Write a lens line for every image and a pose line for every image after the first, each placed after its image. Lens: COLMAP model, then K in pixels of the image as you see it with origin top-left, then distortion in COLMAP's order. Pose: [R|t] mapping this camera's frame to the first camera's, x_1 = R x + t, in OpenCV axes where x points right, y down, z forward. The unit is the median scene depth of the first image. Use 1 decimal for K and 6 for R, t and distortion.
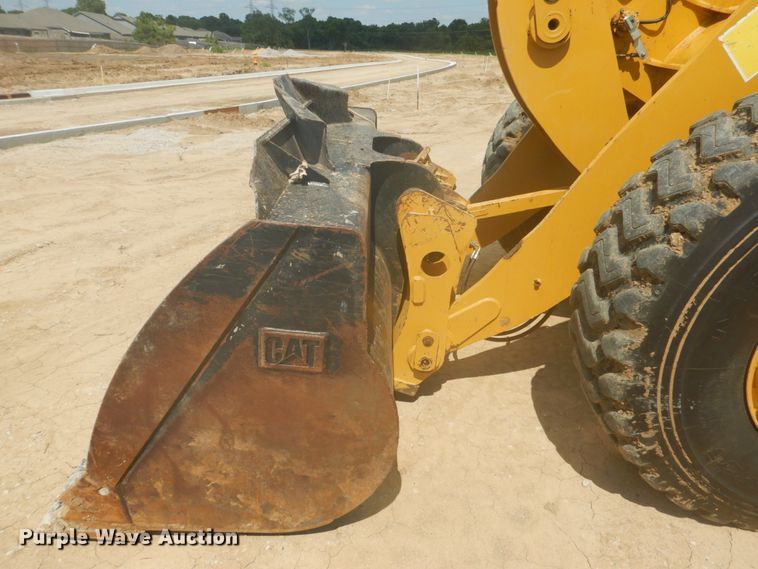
lens RADIAL K [[543.6, 0, 379.0], [0, 543.6, 284.5], [0, 0, 1]] dist [0.002736, 0.000688]
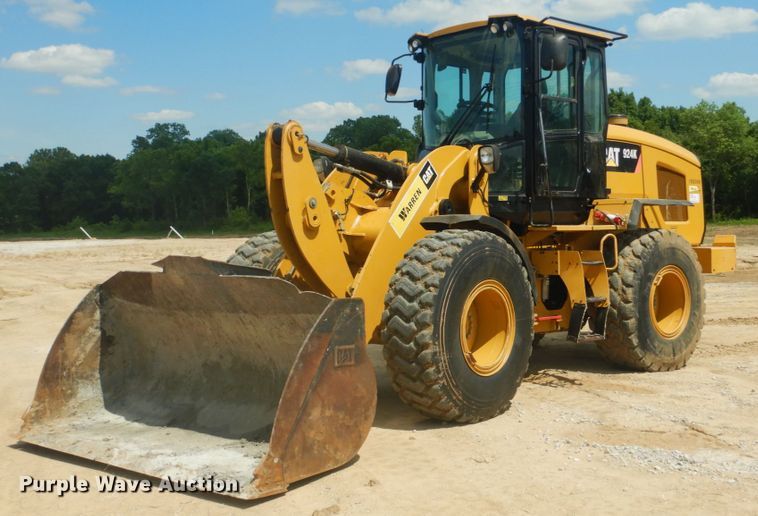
lens RADIAL K [[894.9, 0, 380.3], [0, 894.9, 238.0], [0, 0, 1]] dist [-0.014111, -0.022909]
pose [[0.651473, -0.065819, 0.755811, -2.540638], [0.346087, 0.912318, -0.218862, 0.481148], [-0.675135, 0.404159, 0.617129, -1.440801]]
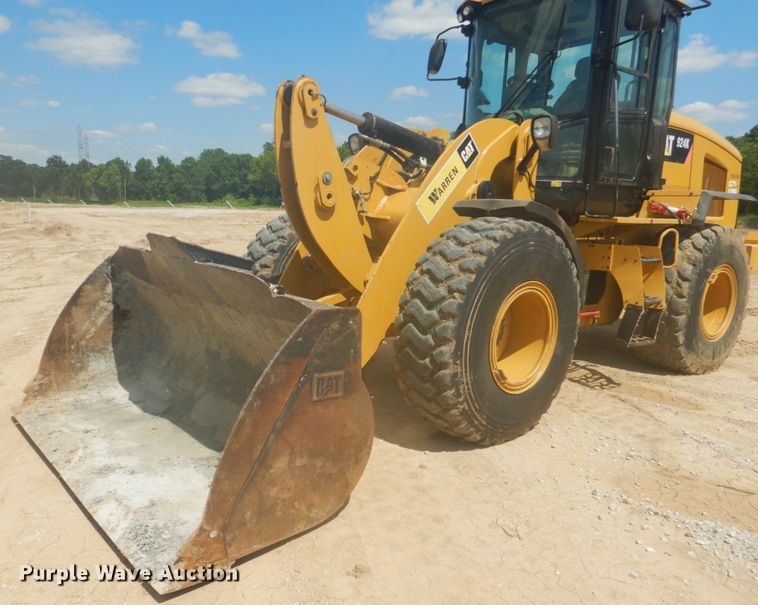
lens RADIAL K [[592.2, 0, 335.4], [0, 592.2, 310.1], [0, 0, 1]] dist [0.008669, 0.003190]
pose [[0.770937, -0.134489, 0.622551, -1.109137], [0.262958, 0.957466, -0.118793, 0.106502], [-0.580095, 0.255286, 0.773511, -0.441411]]
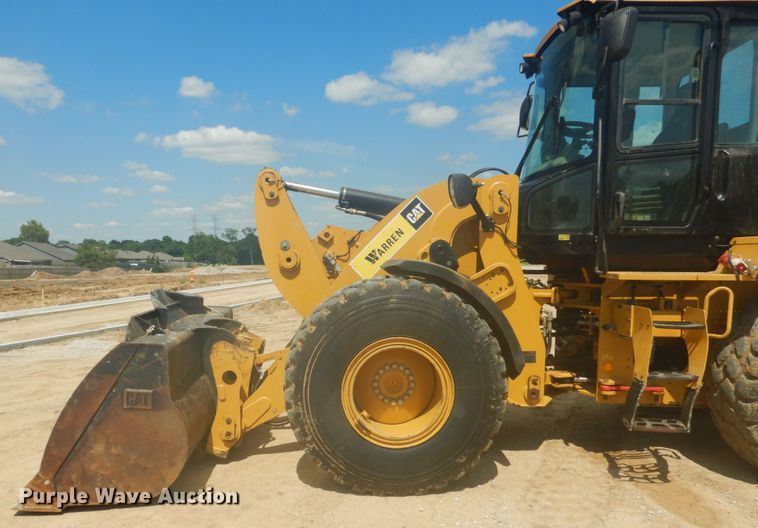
lens RADIAL K [[579.0, 0, 340.2], [0, 579.0, 308.3], [0, 0, 1]] dist [0.002891, 0.003526]
pose [[0.998200, -0.049219, 0.034254, 0.562136], [0.057624, 0.945382, -0.320830, 0.527602], [-0.016593, 0.322226, 0.946517, -1.312674]]
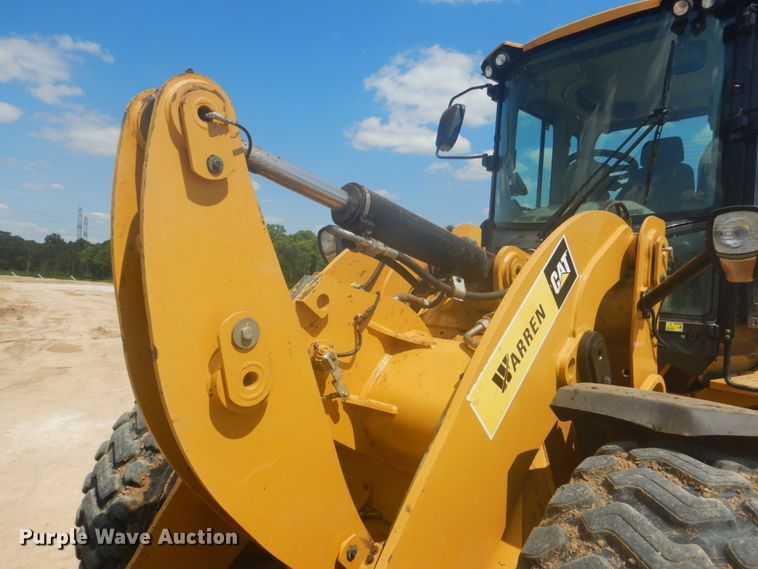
lens RADIAL K [[543.6, 0, 379.0], [0, 543.6, 284.5], [0, 0, 1]] dist [0.002736, 0.000688]
pose [[0.692623, 0.009450, 0.721238, -0.050638], [0.261706, 0.928485, -0.263488, -0.483866], [-0.672148, 0.371250, 0.640617, 0.574673]]
